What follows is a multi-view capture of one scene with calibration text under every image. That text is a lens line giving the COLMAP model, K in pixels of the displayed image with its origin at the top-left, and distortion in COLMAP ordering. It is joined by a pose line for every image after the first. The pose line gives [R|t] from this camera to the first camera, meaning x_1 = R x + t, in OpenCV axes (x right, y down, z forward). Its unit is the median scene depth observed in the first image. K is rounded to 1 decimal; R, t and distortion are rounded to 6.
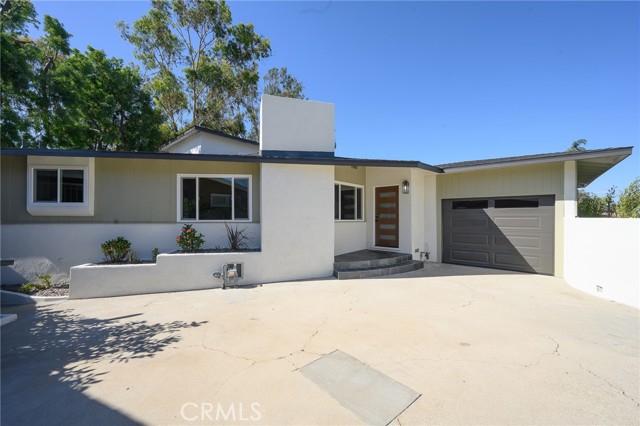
lens RADIAL K [[251.4, 0, 320.0], [0, 251.4, 213.0], [0, 0, 1]] dist [0.000594, 0.000144]
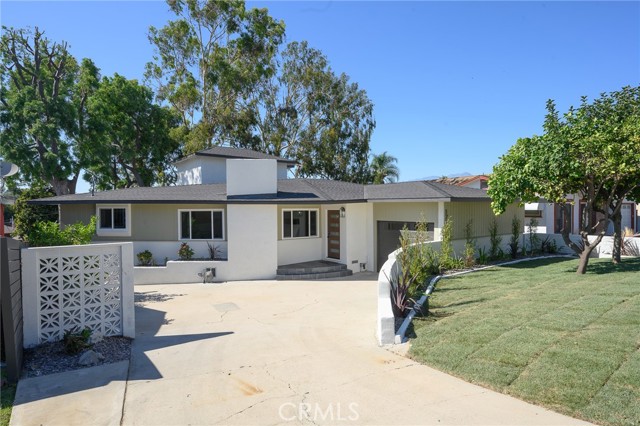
lens RADIAL K [[347.4, 0, 320.0], [0, 347.4, 213.0], [0, 0, 1]] dist [-0.021955, -0.000380]
pose [[0.985410, -0.004505, -0.170139, 0.637574], [0.008919, 0.999643, 0.025186, -0.174829], [0.169965, -0.026336, 0.985098, -0.922815]]
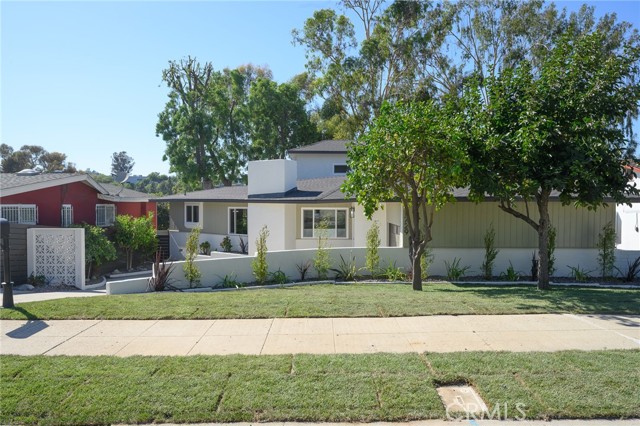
lens RADIAL K [[449.2, 0, 320.0], [0, 449.2, 213.0], [0, 0, 1]] dist [-0.000494, 0.000062]
pose [[0.674031, 0.013212, -0.738585, 2.127981], [0.006309, 0.999701, 0.023640, -0.179451], [0.738676, -0.020594, 0.673746, -0.611179]]
